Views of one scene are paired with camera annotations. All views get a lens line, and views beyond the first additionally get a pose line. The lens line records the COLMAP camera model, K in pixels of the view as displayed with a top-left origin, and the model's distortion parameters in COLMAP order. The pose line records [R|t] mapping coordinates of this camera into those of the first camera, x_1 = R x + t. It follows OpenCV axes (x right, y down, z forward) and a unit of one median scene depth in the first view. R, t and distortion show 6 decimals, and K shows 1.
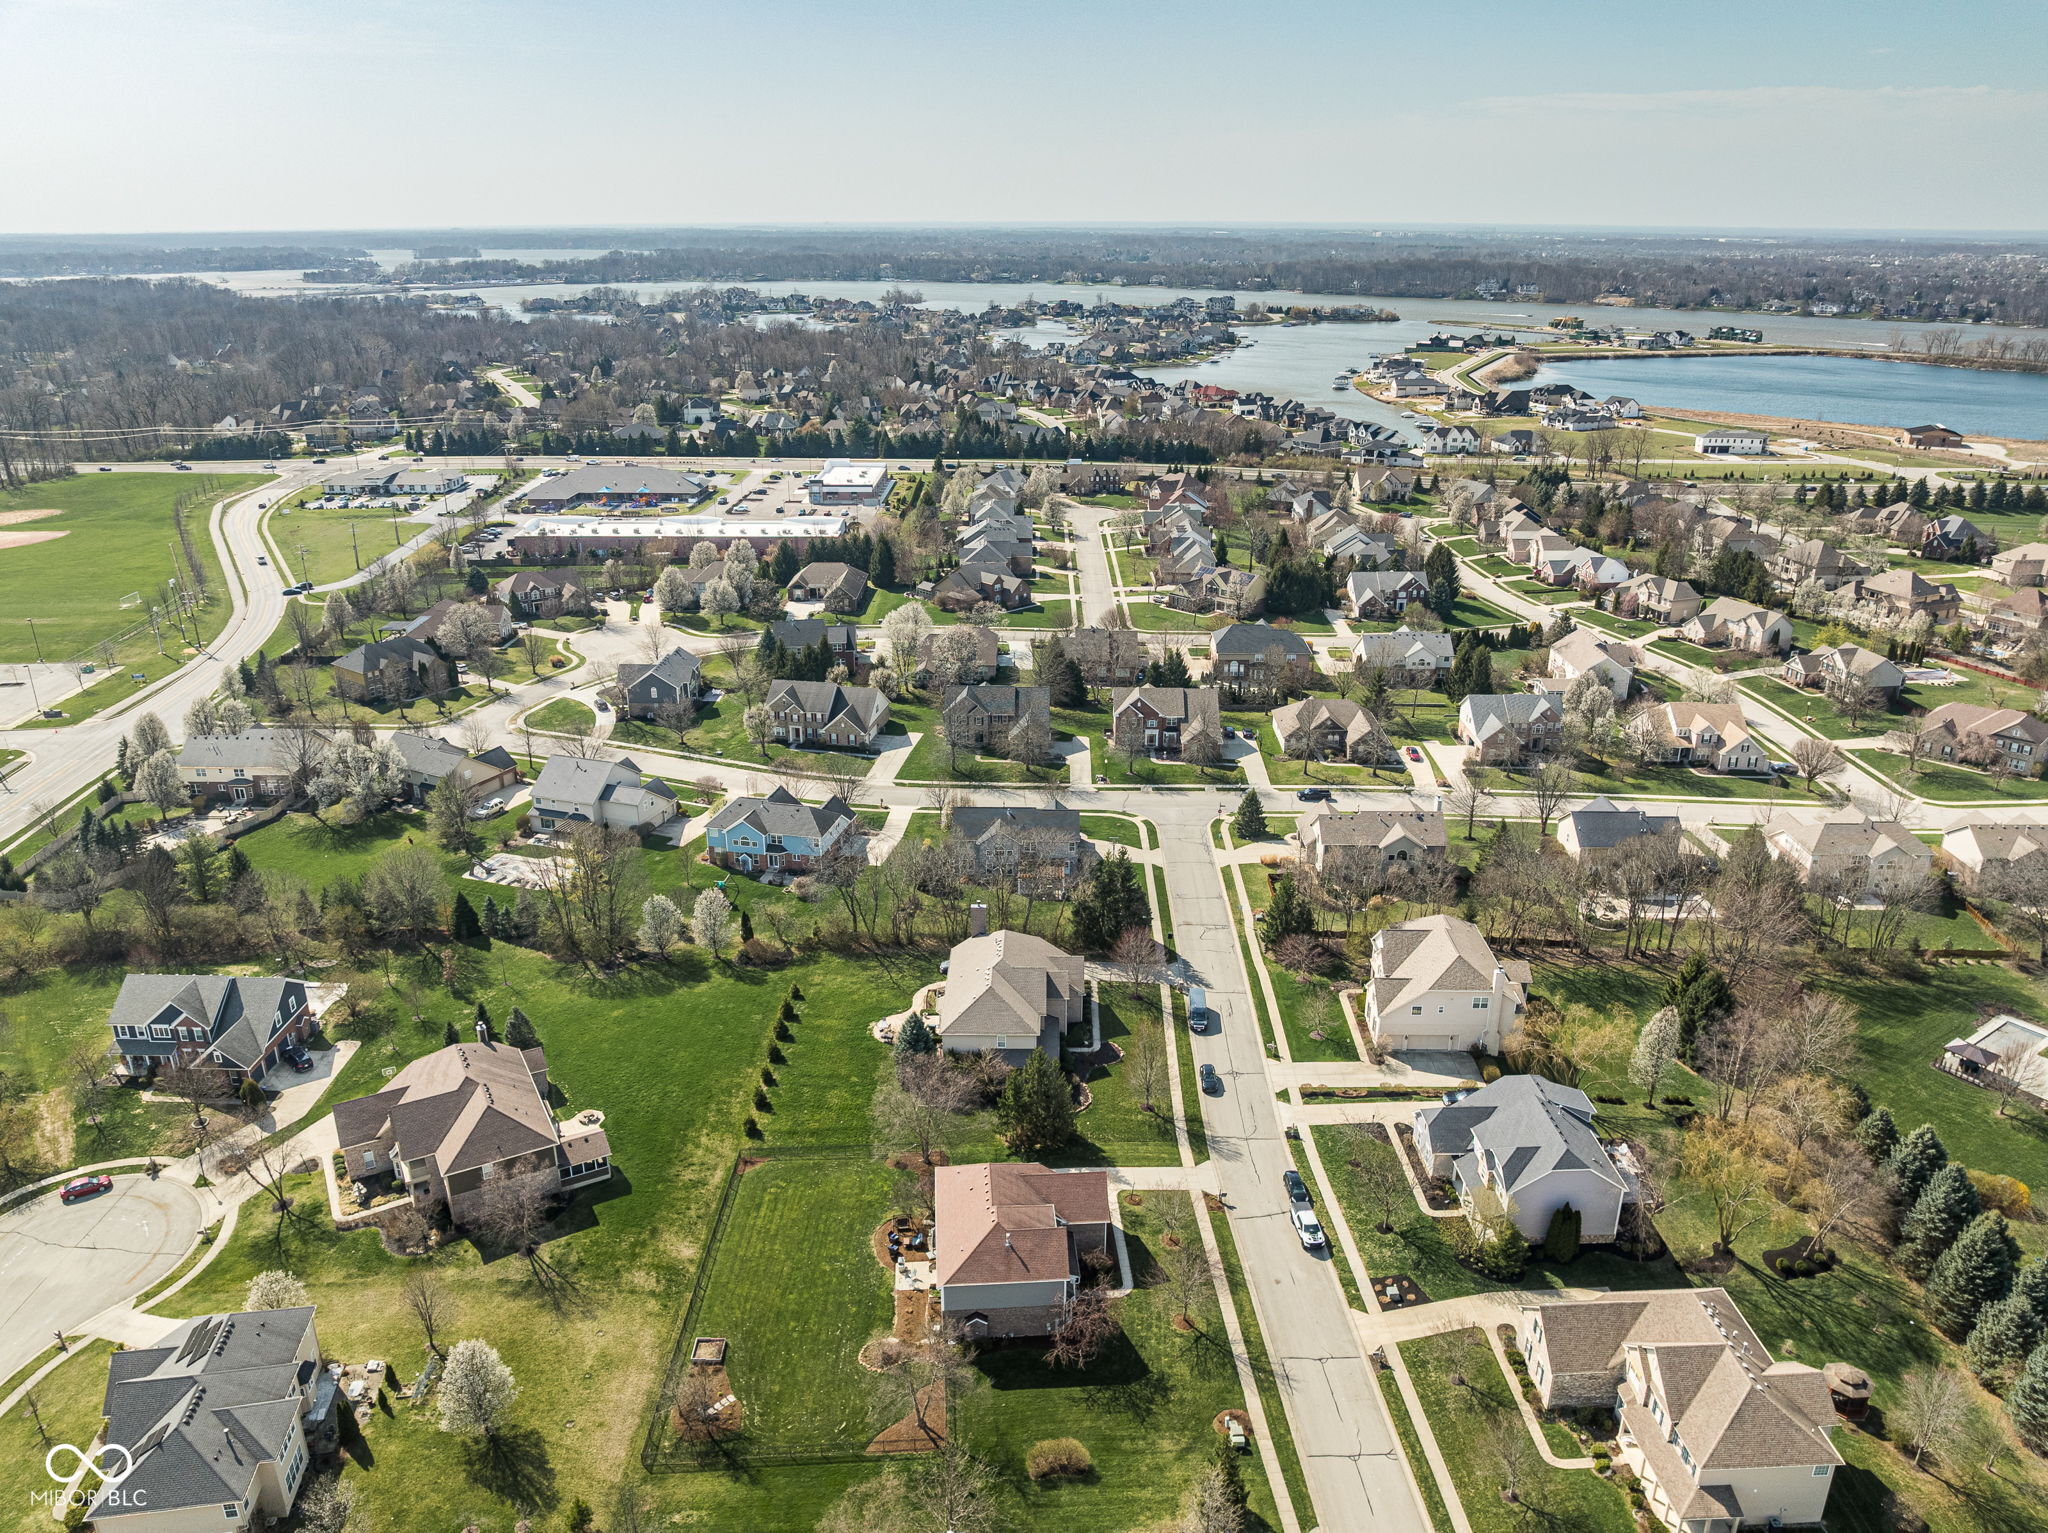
lens RADIAL K [[1453.2, 0, 1029.9], [0, 1453.2, 757.9], [0, 0, 1]] dist [-0.045335, 0.010894]
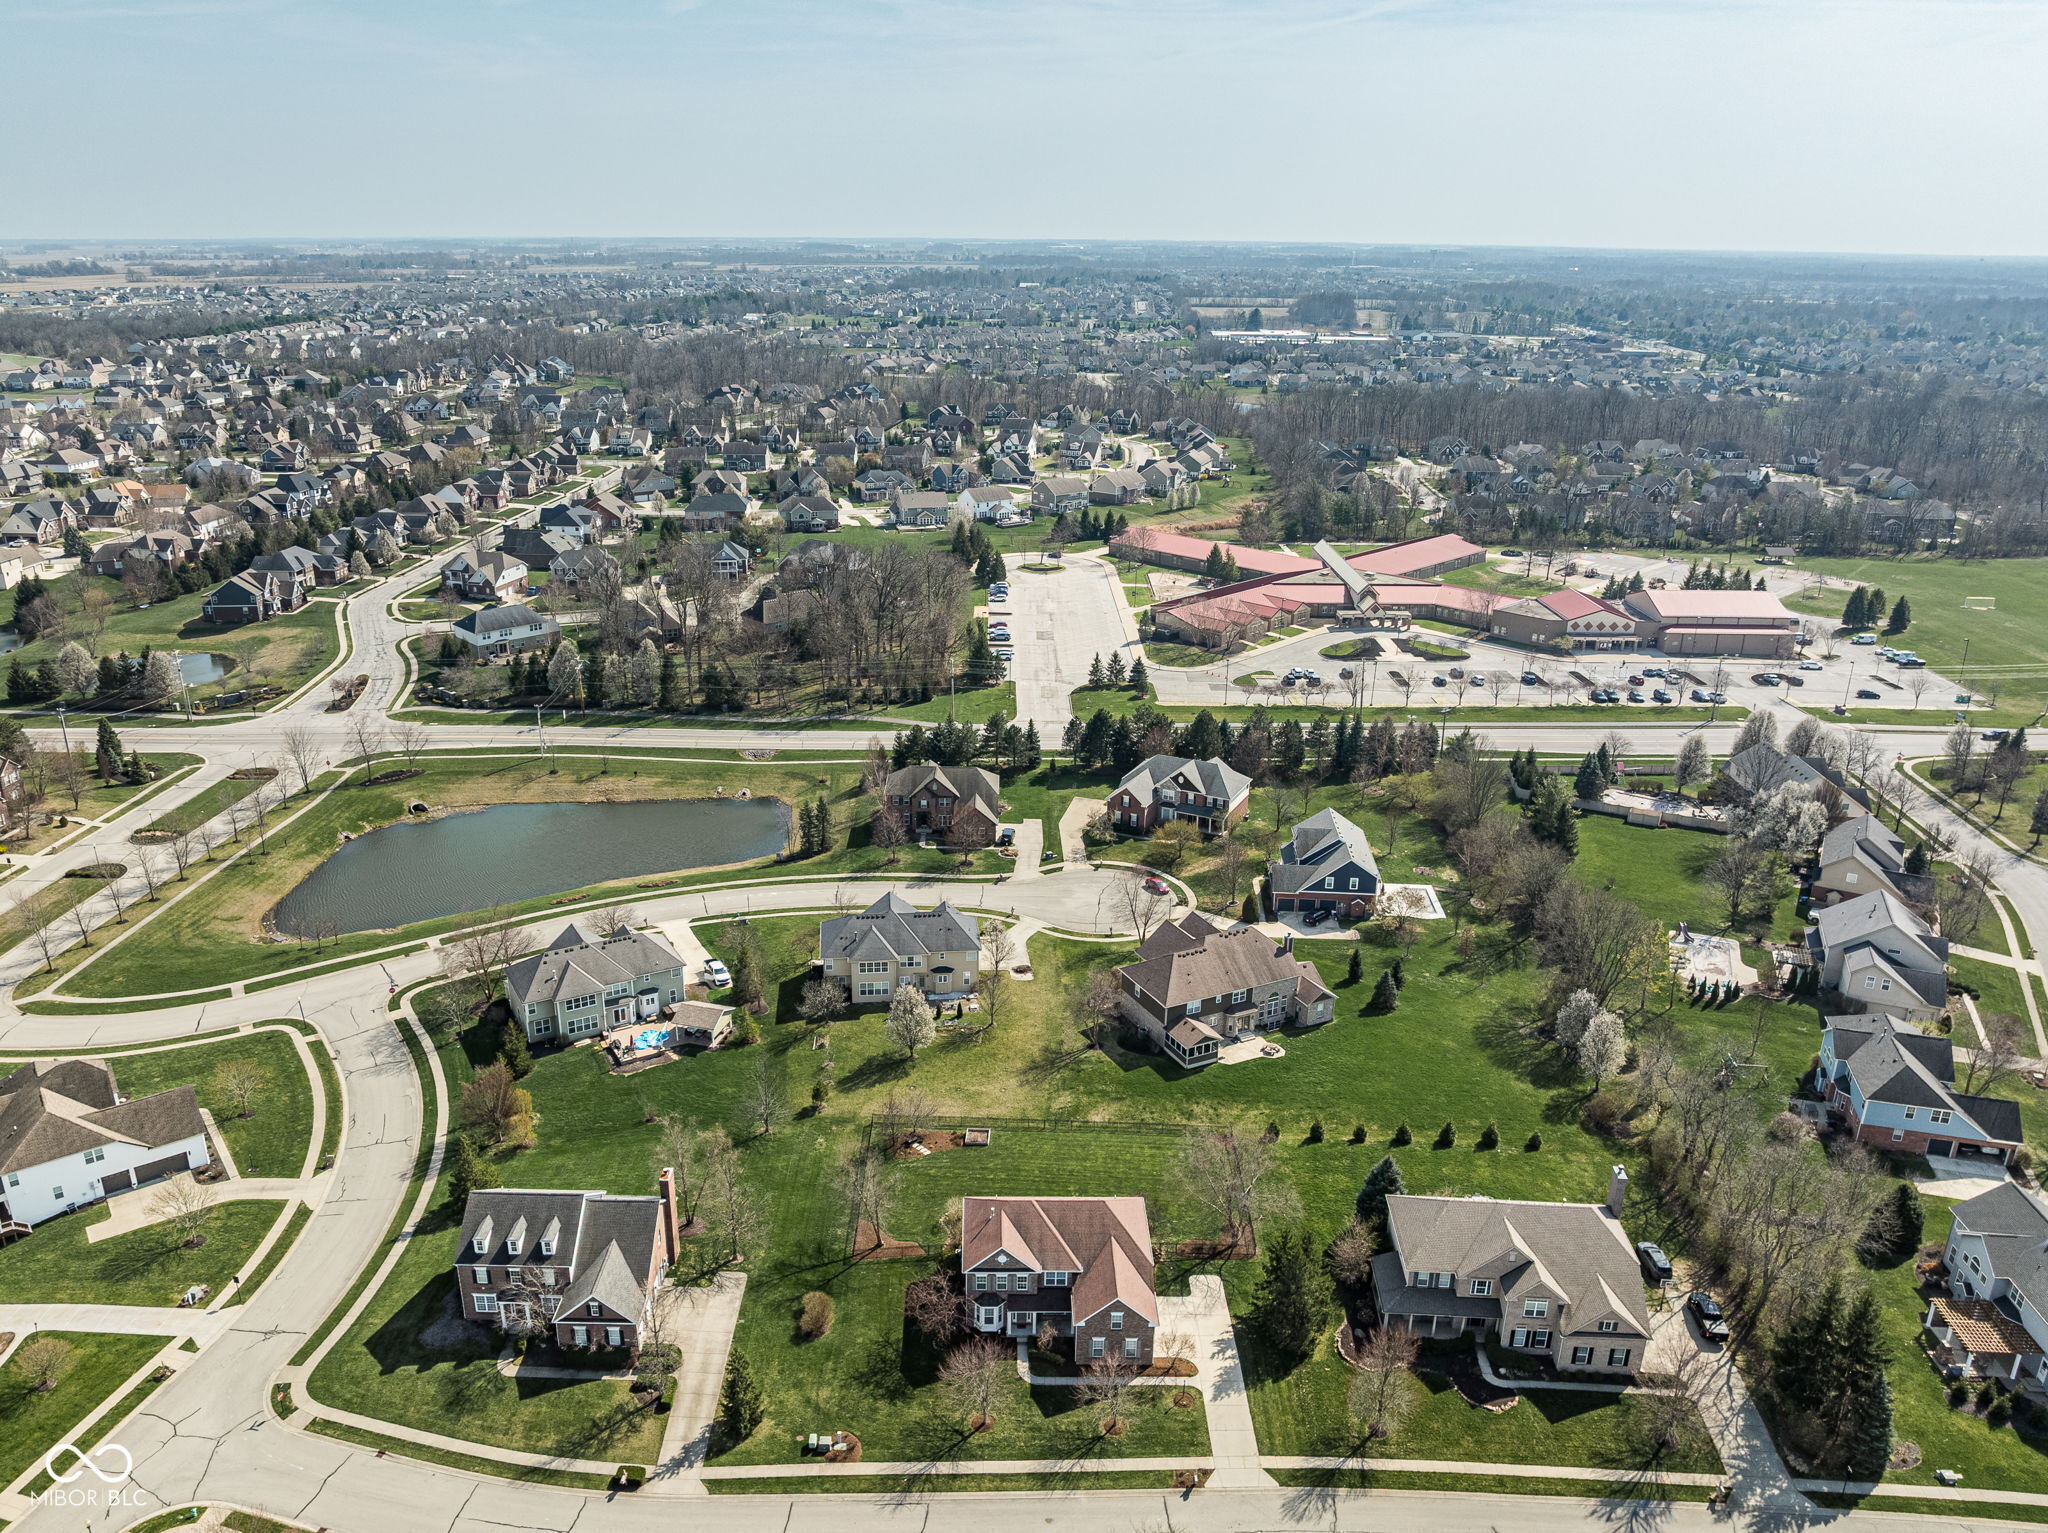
lens RADIAL K [[1514.2, 0, 999.4], [0, 1514.2, 806.1], [0, 0, 1]] dist [-0.035076, -0.011817]
pose [[-0.061597, 0.363157, -0.929690, 0.445199], [-0.363505, 0.859326, 0.359755, -0.156051], [0.929554, 0.360106, 0.079077, 0.408445]]
